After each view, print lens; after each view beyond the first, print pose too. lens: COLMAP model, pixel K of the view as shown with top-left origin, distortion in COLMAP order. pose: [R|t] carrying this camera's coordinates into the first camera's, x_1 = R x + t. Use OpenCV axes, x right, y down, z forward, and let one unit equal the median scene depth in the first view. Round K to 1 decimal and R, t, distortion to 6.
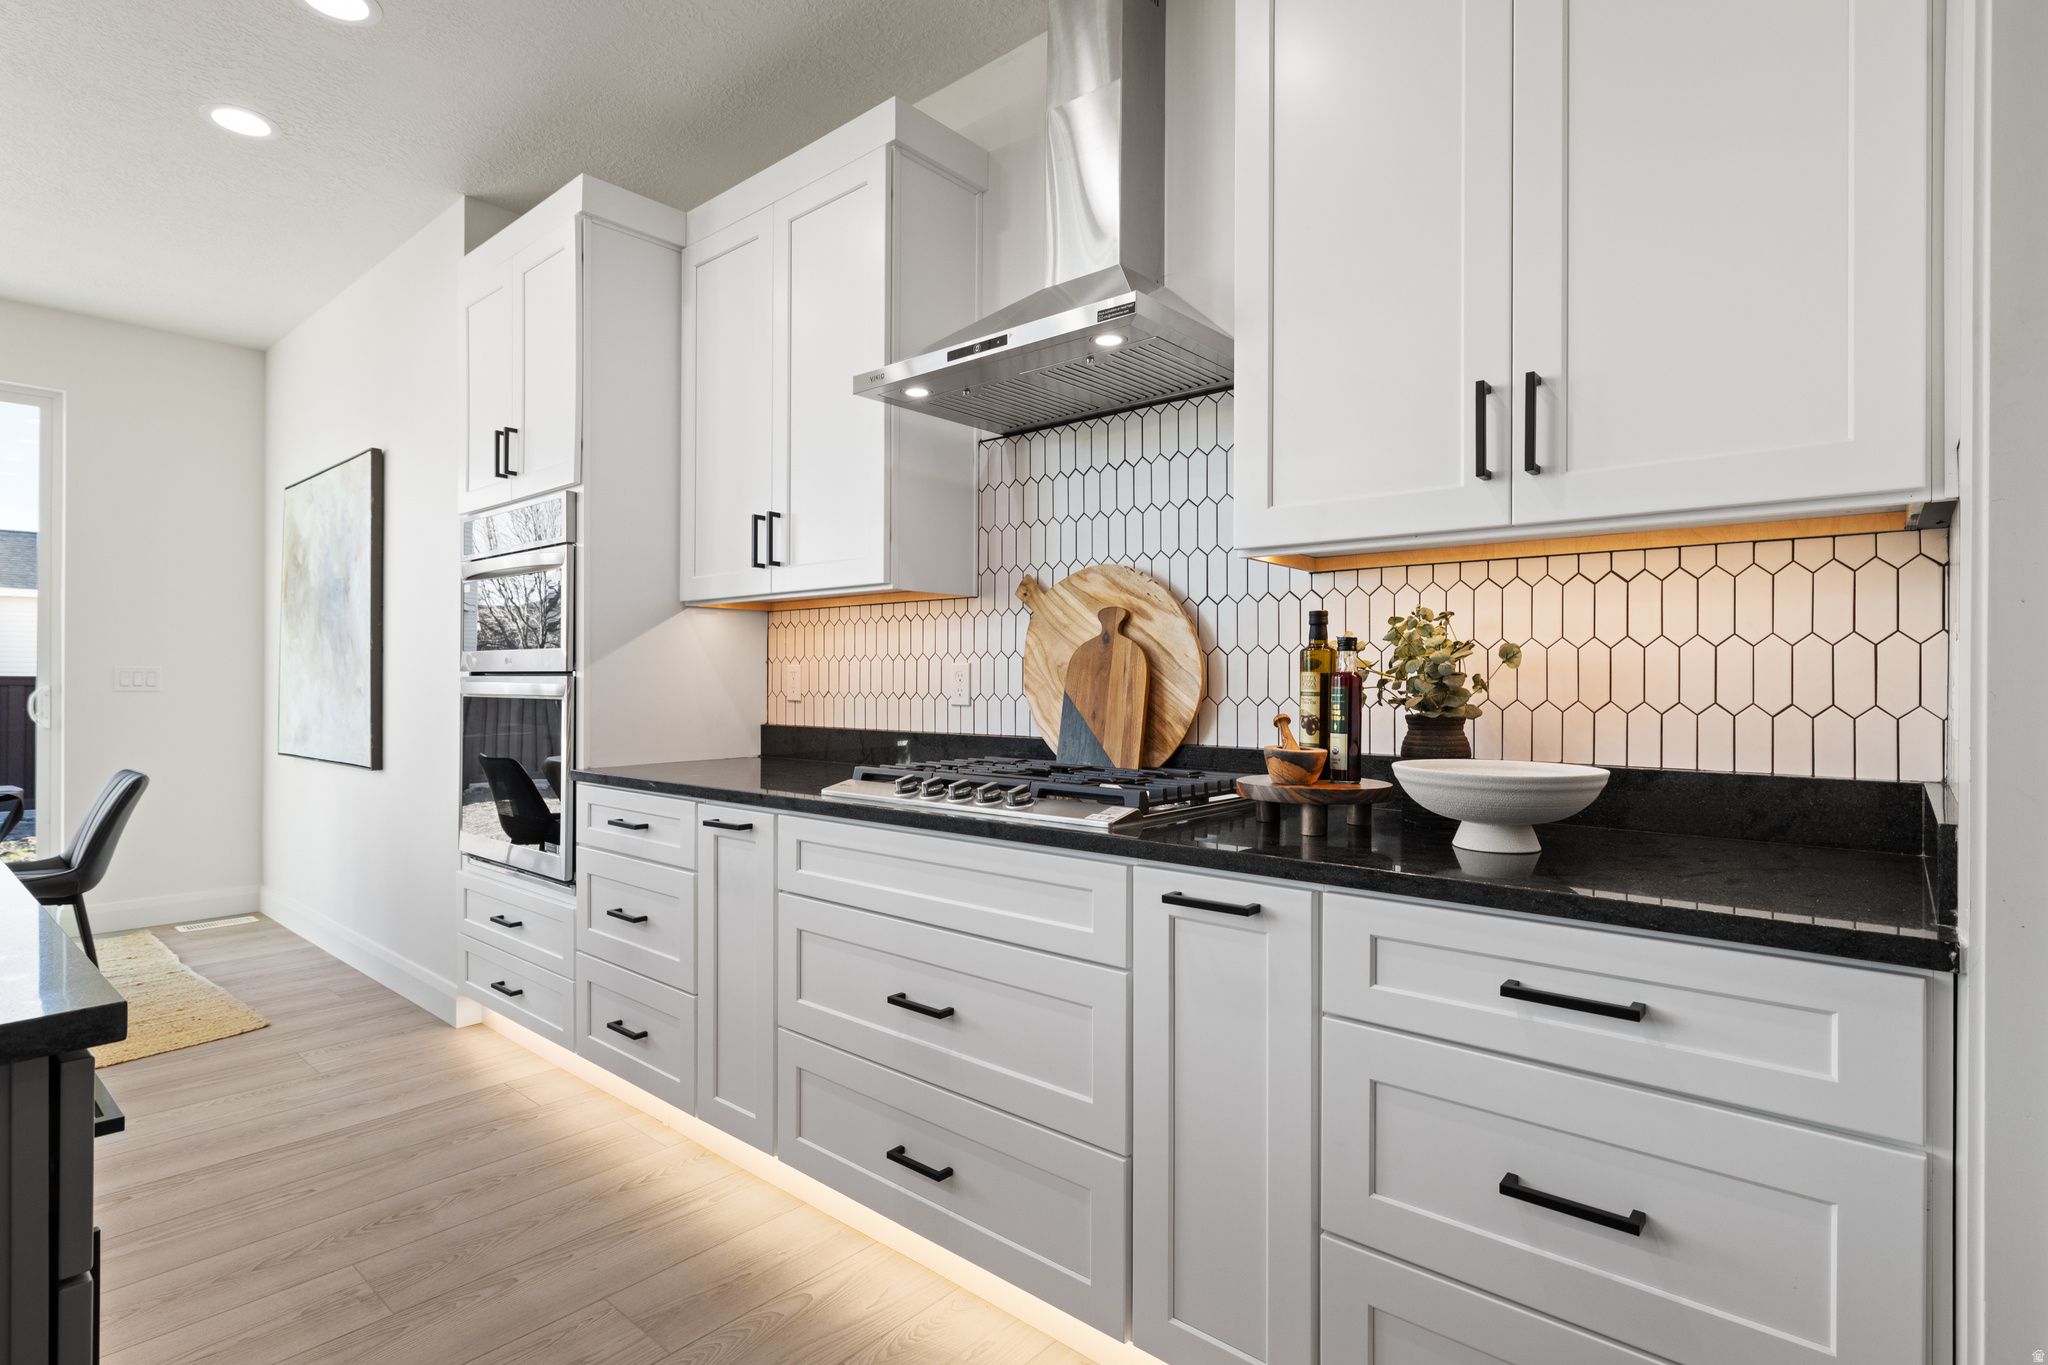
lens RADIAL K [[993.5, 0, 1027.7], [0, 993.5, 688.8], [0, 0, 1]] dist [-0.011079, 0.001565]
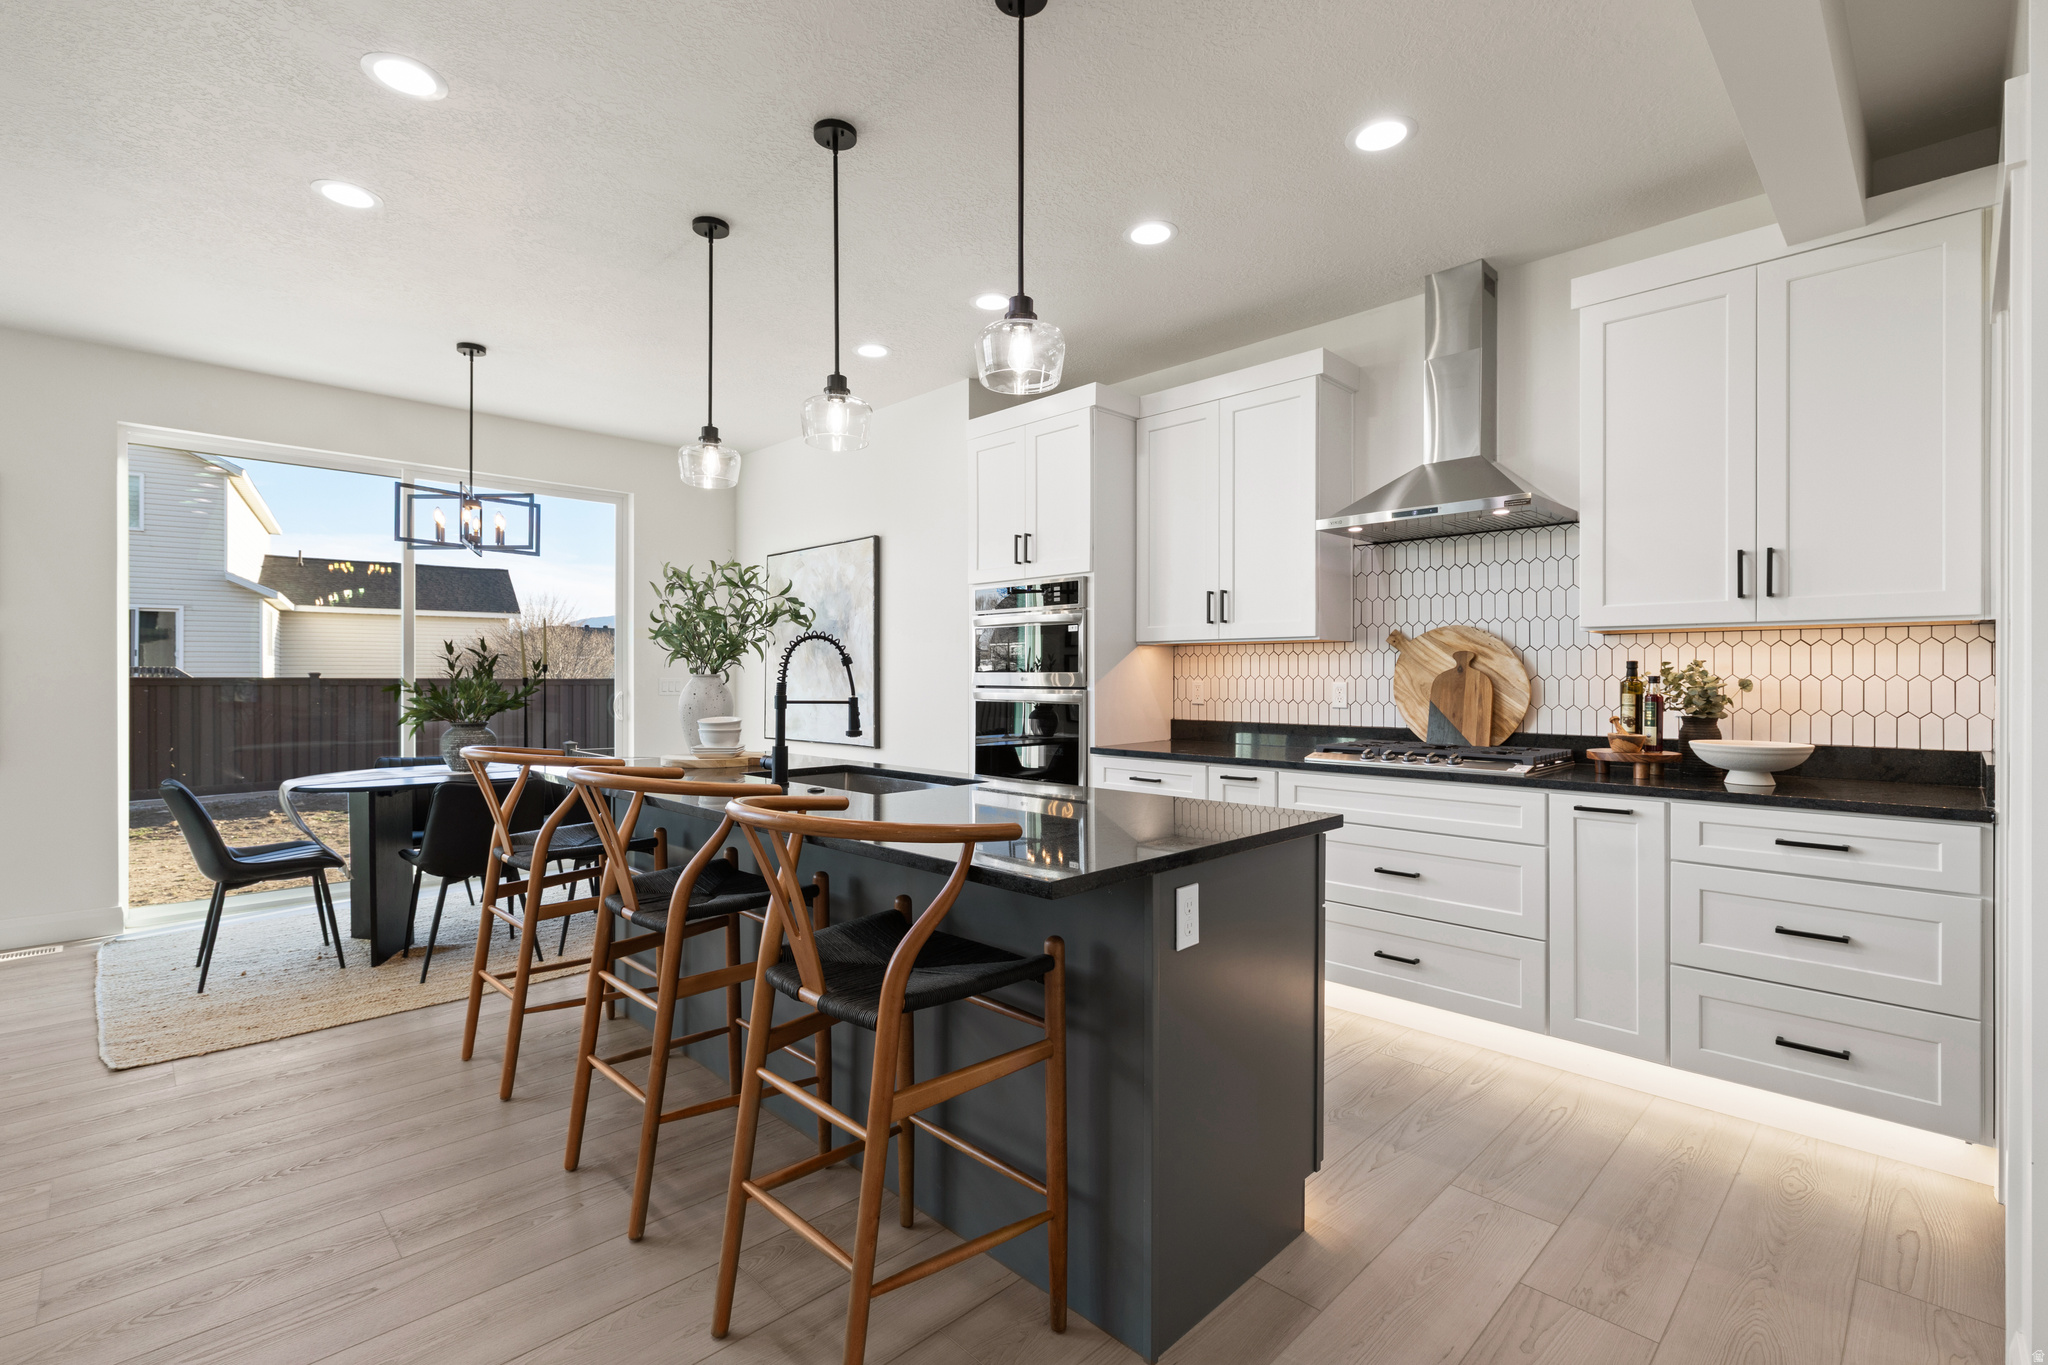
lens RADIAL K [[911.2, 0, 1017.5], [0, 911.2, 682.1], [0, 0, 1]] dist [-0.003681, -0.001224]
pose [[0.996565, -0.001886, -0.082788, -0.550803], [0.001788, 0.999998, -0.001265, -0.029152], [0.082790, 0.001113, 0.996566, -0.617114]]
